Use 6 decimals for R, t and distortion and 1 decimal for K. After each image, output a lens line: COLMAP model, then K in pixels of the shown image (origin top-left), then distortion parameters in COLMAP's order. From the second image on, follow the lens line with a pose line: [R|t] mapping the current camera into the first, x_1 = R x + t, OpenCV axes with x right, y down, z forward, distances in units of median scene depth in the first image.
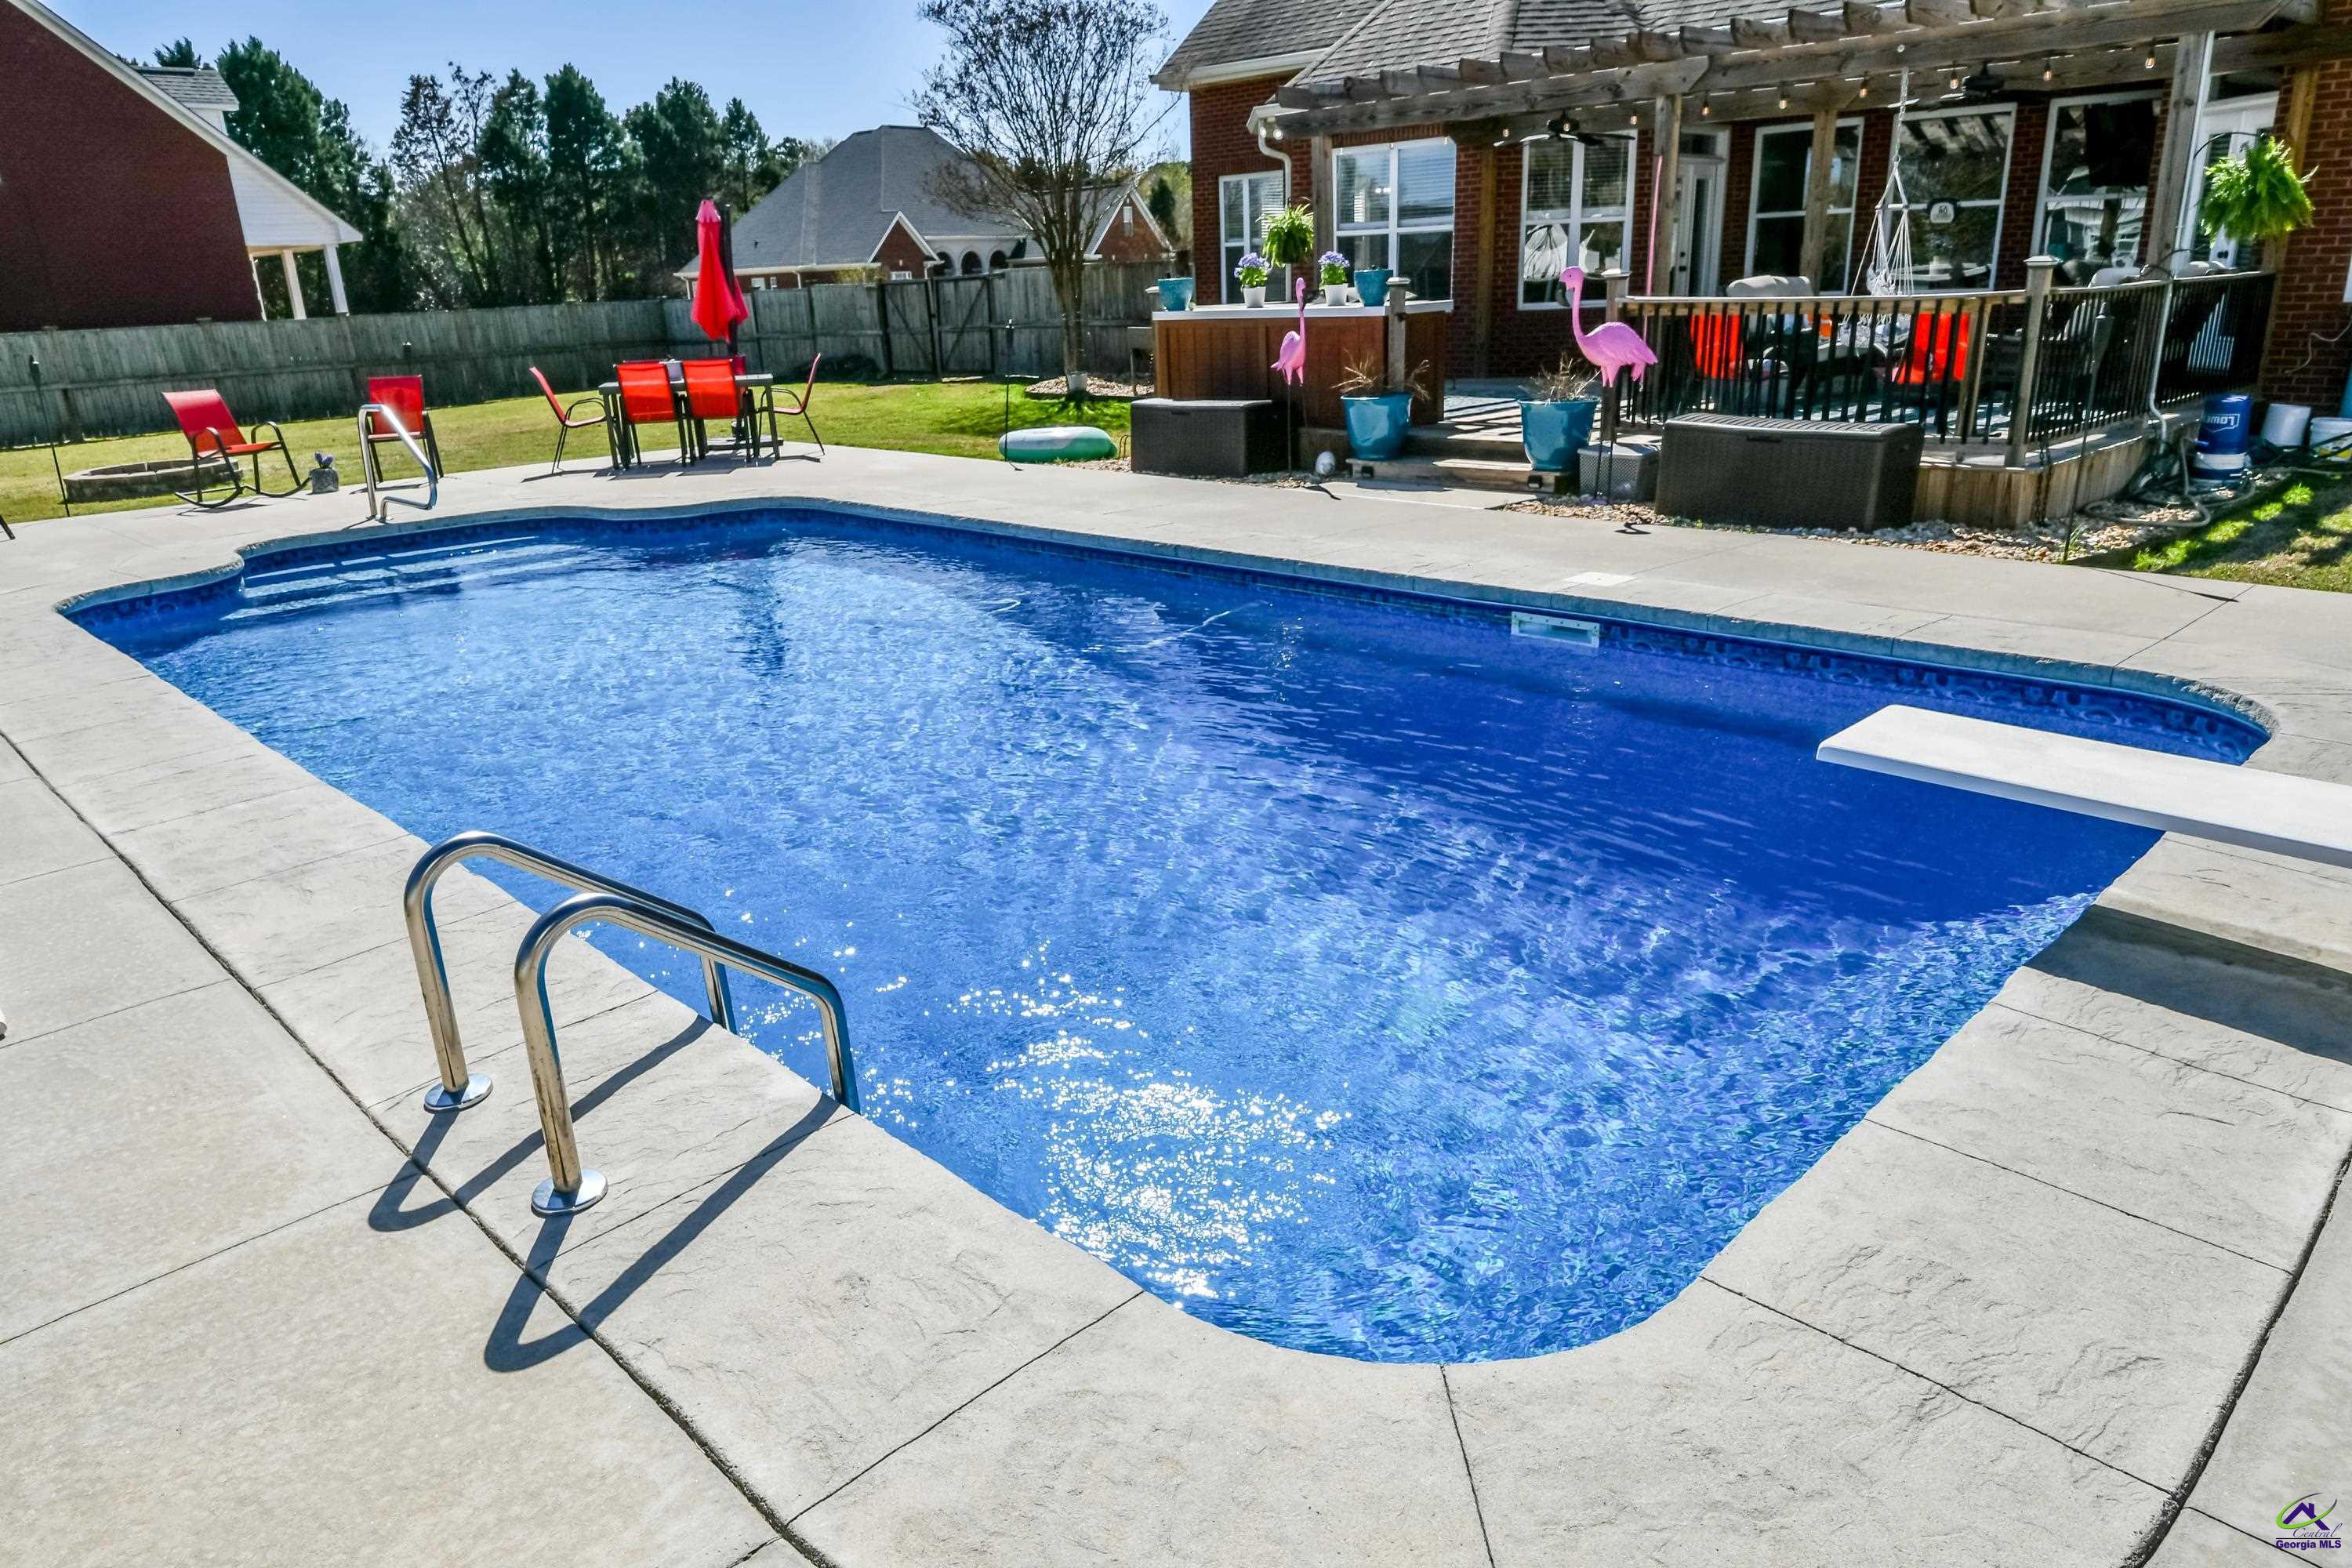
lens RADIAL K [[1547.4, 0, 1177.5], [0, 1547.4, 799.8], [0, 0, 1]] dist [-0.005473, -0.007931]
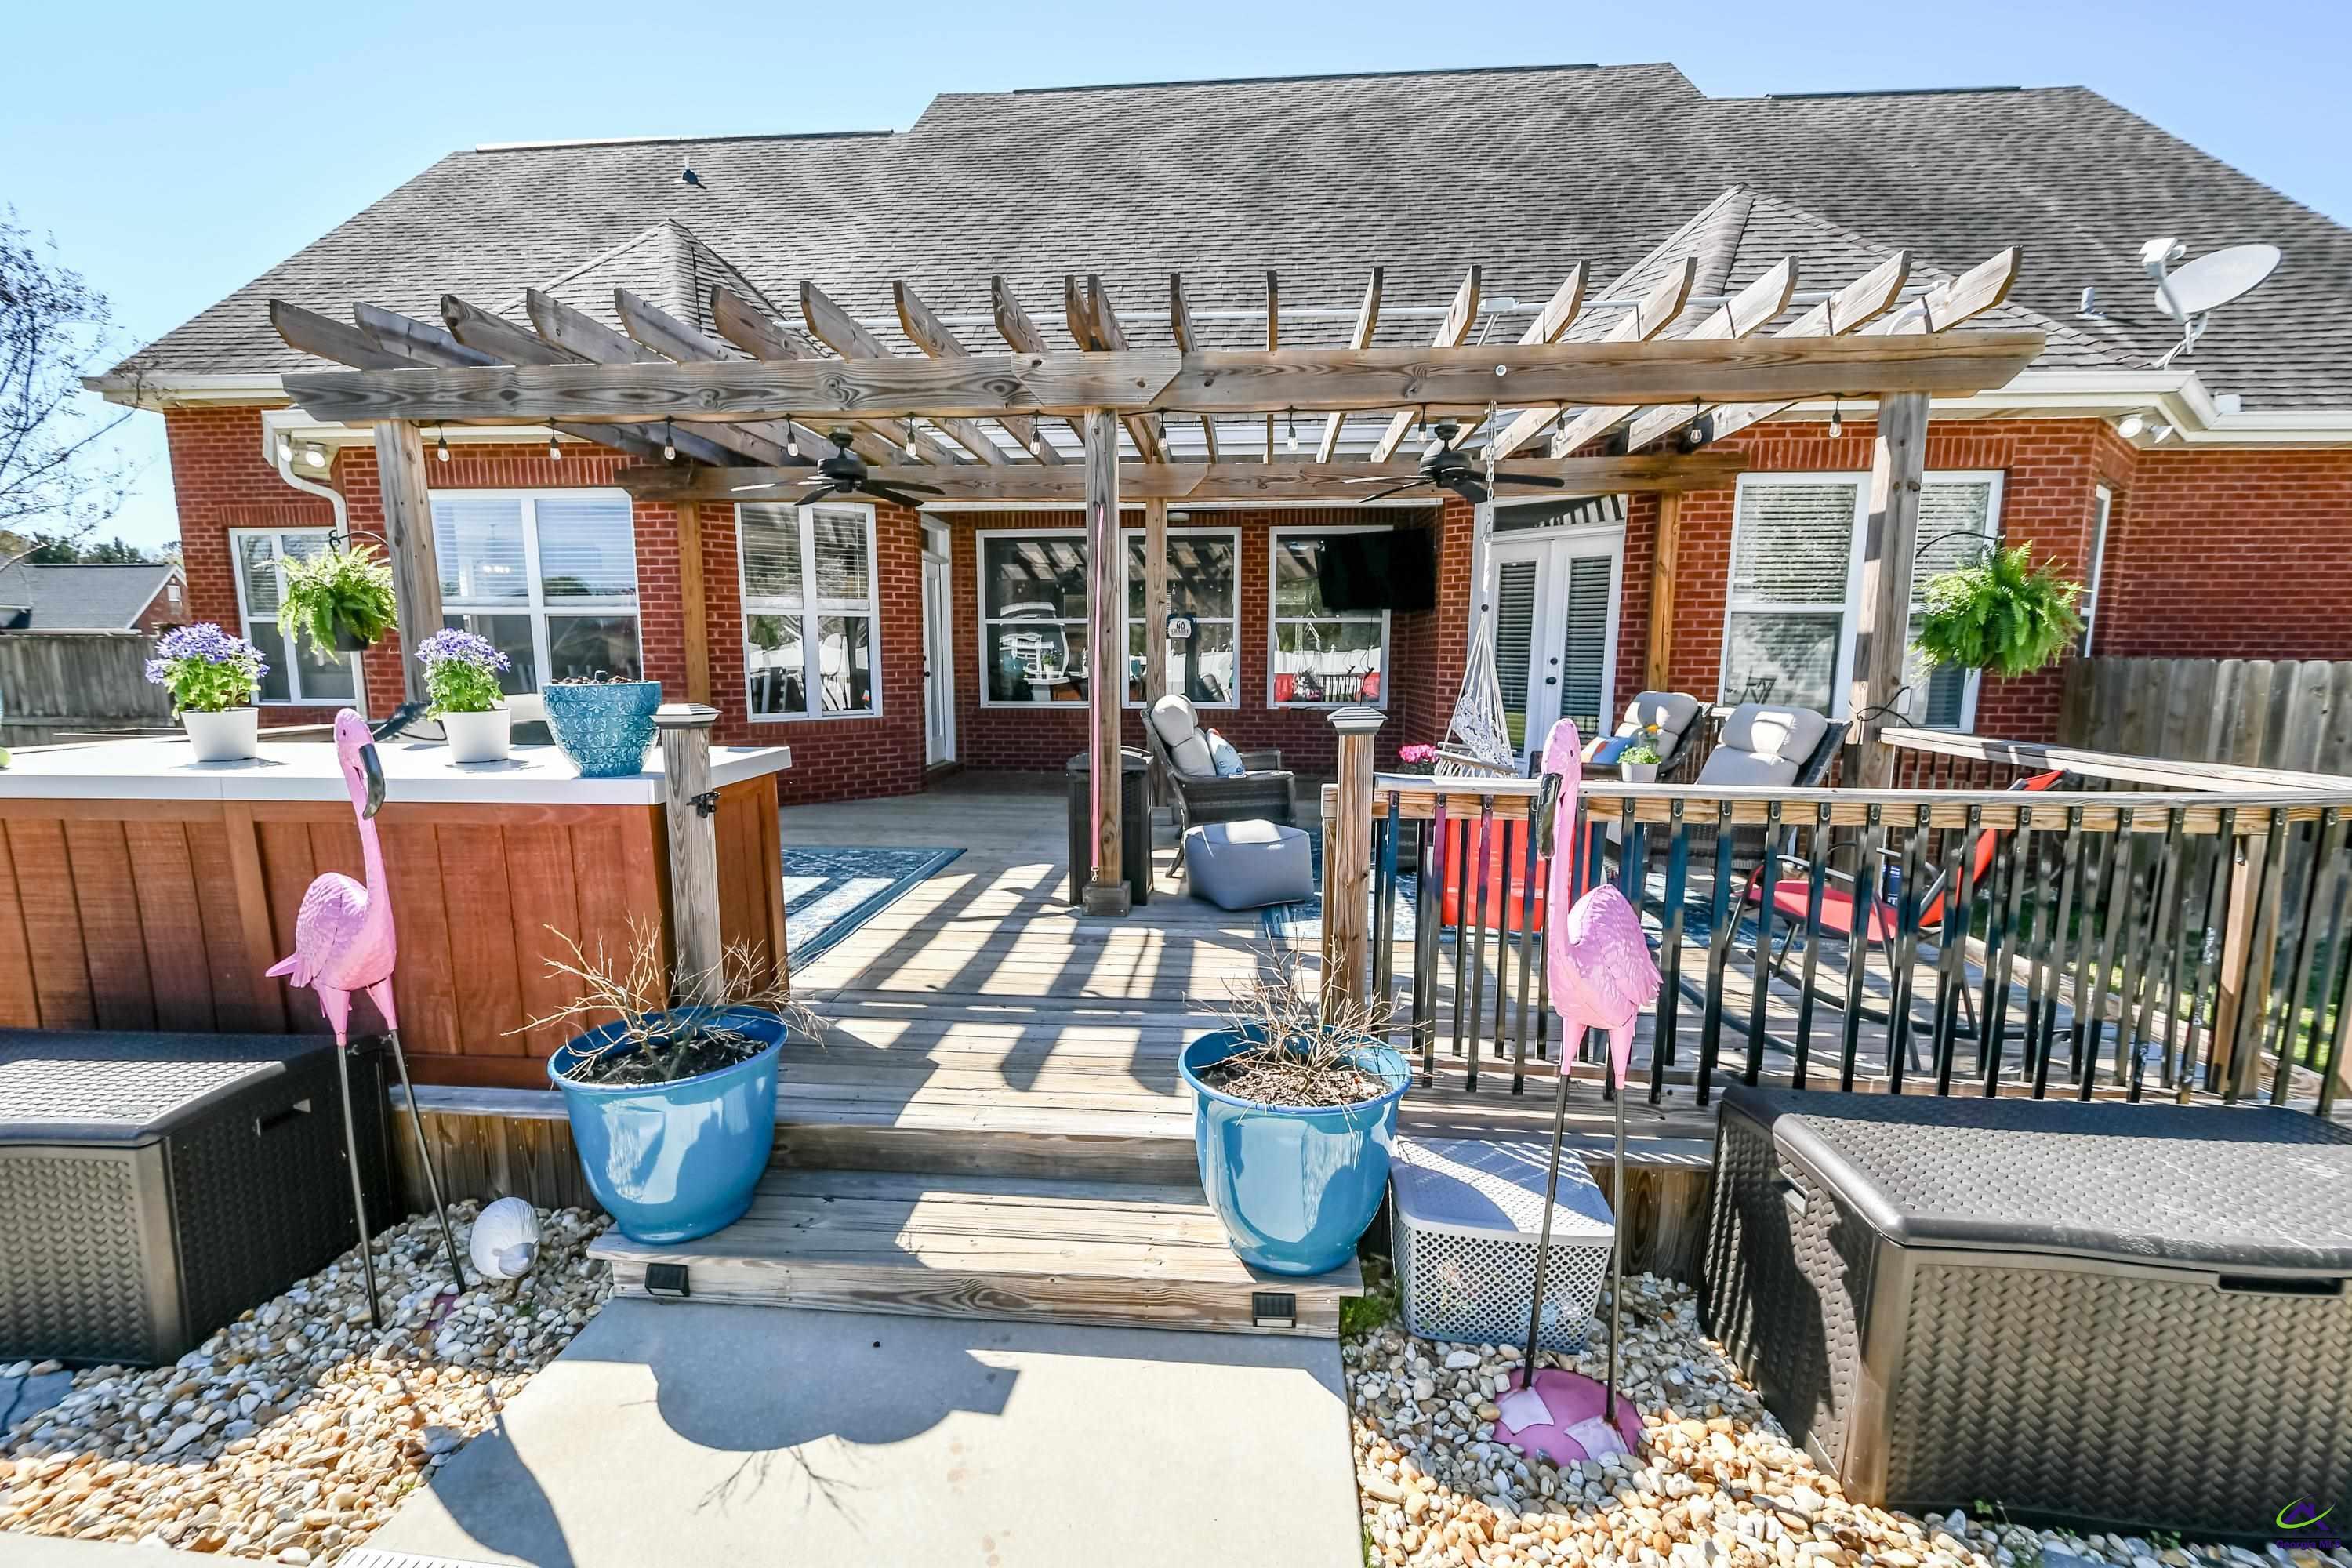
lens RADIAL K [[1030.0, 0, 1154.9], [0, 1030.0, 814.8], [0, 0, 1]] dist [-0.001749, -0.003016]
pose [[0.757531, -0.062263, 0.649823, 0.055265], [0.180182, 0.976714, -0.116464, -0.221220], [-0.627440, 0.205312, 0.751110, 0.629748]]
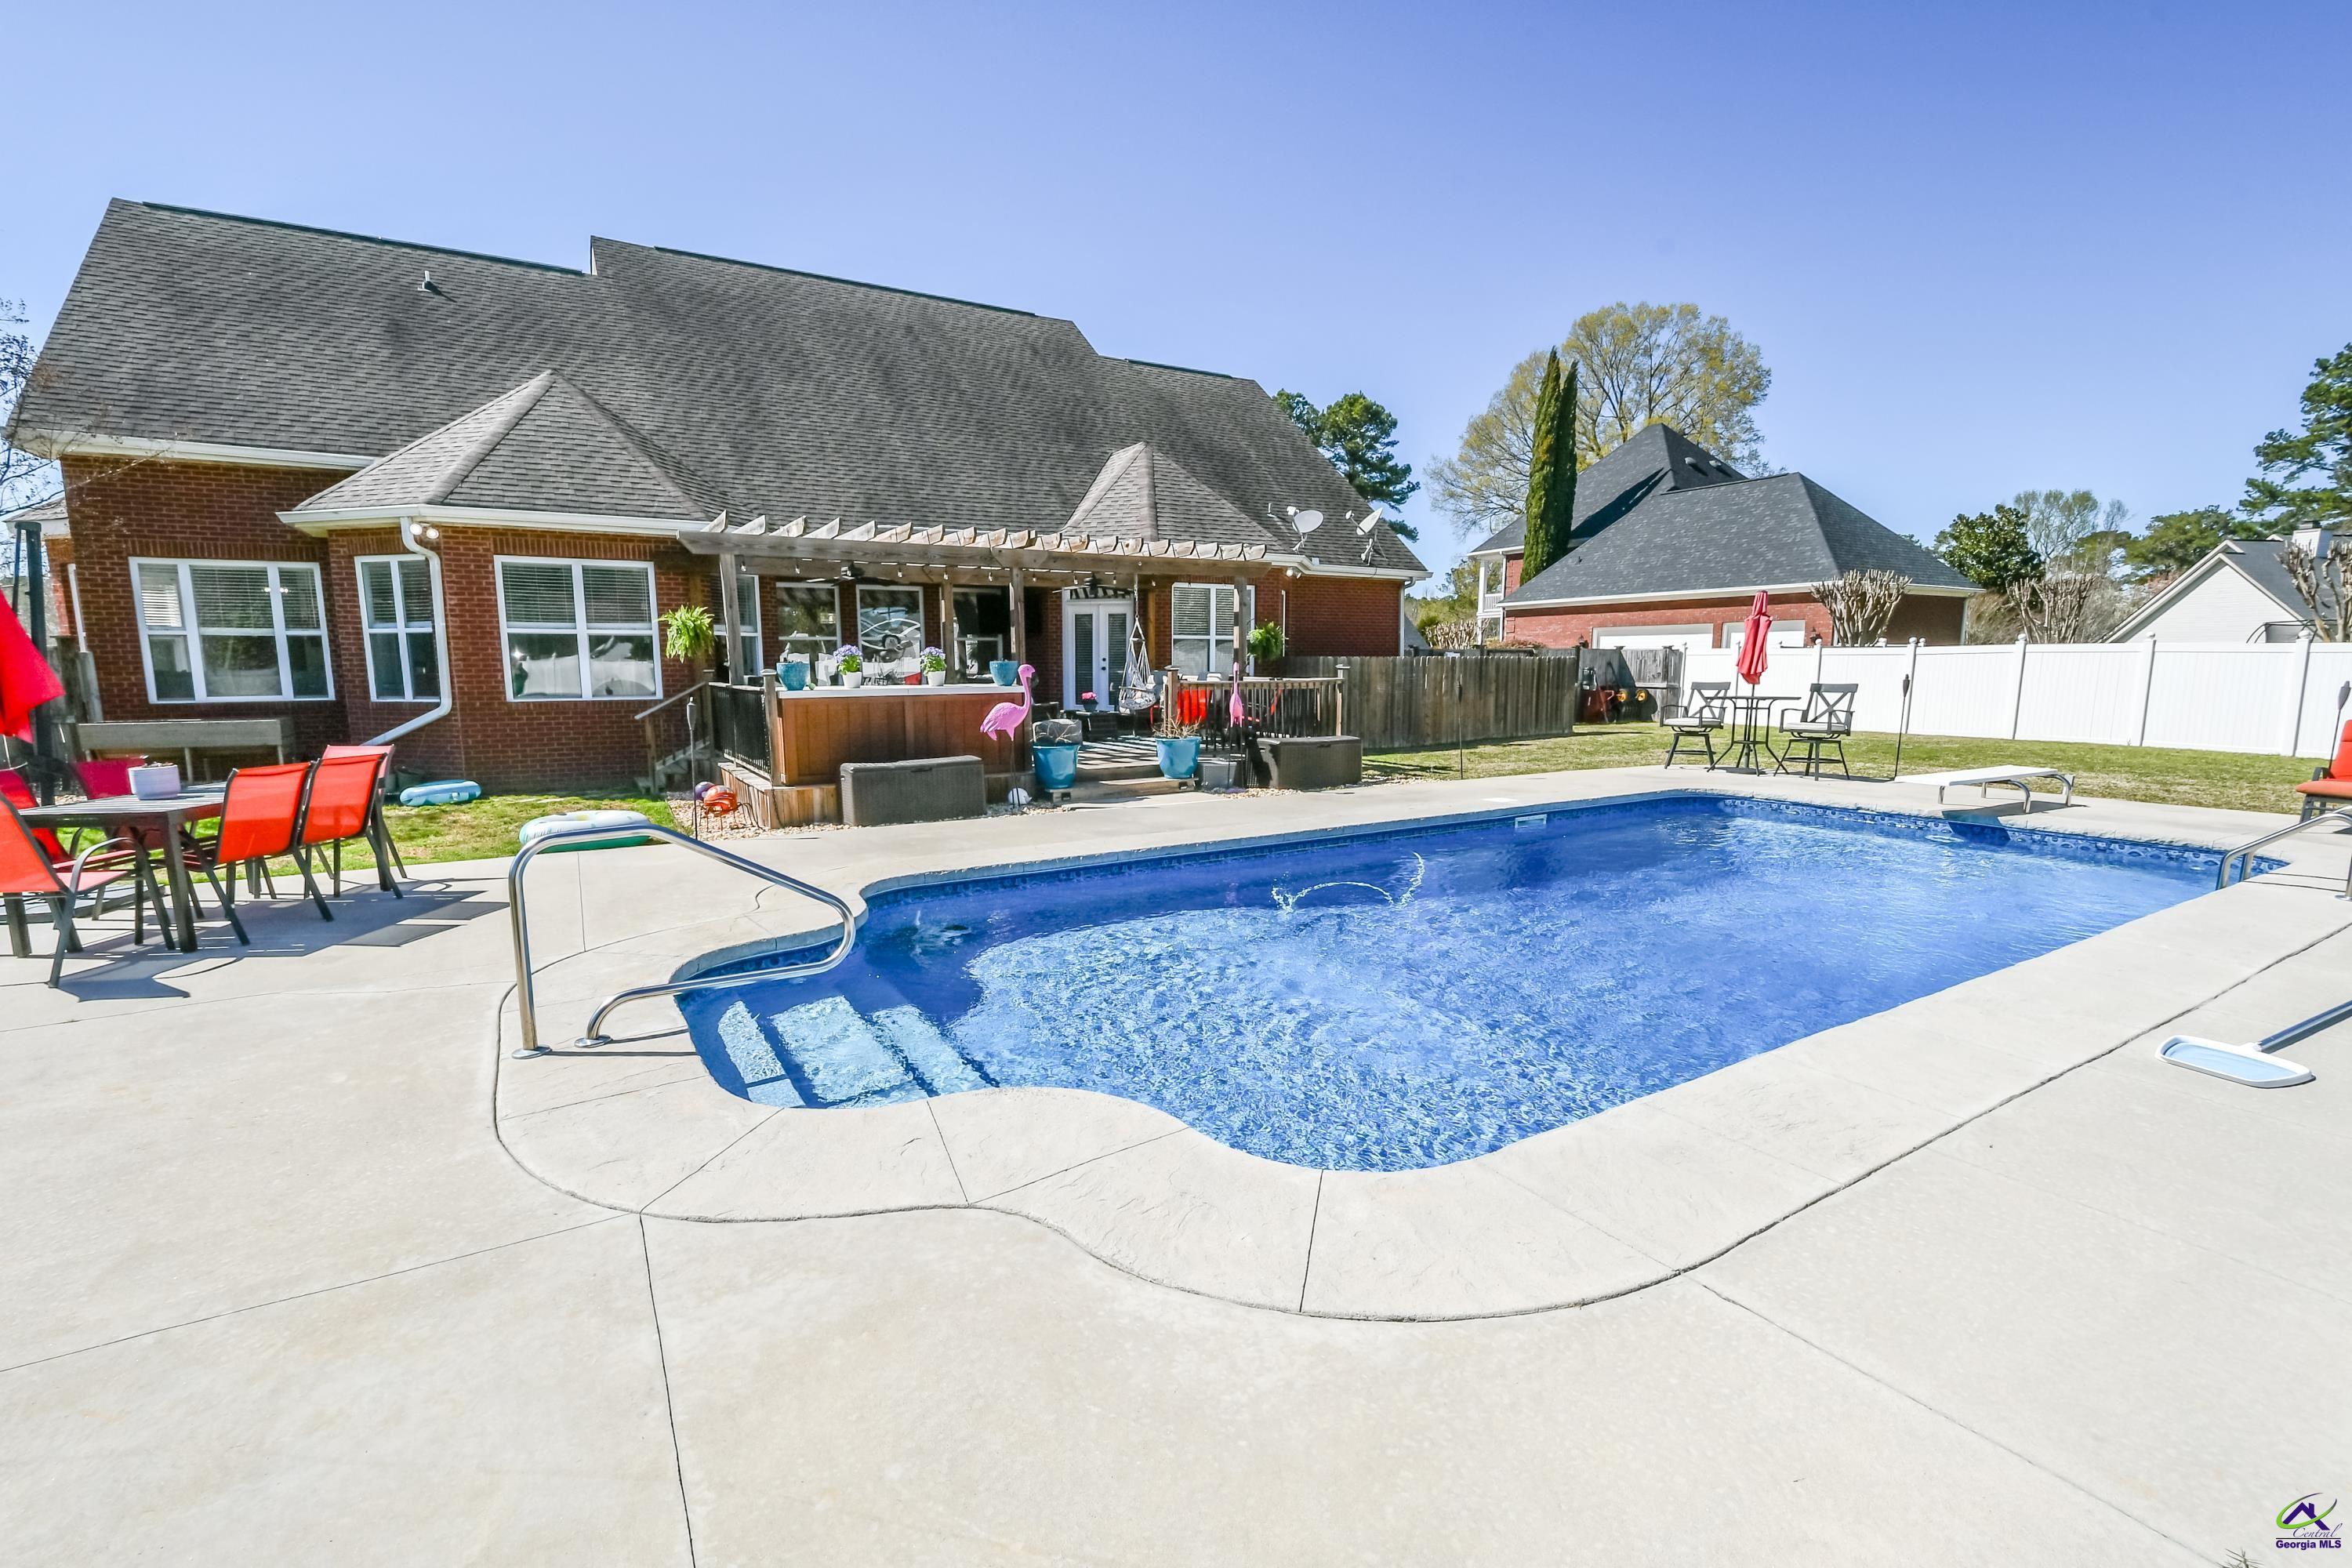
lens RADIAL K [[1030.0, 0, 1155.5], [0, 1030.0, 813.3], [0, 0, 1]] dist [-0.001749, -0.003016]
pose [[0.237617, -0.105191, 0.965646, -0.648541], [0.307267, 0.951211, 0.028009, -0.166091], [-0.921480, 0.290056, 0.258346, 0.571051]]
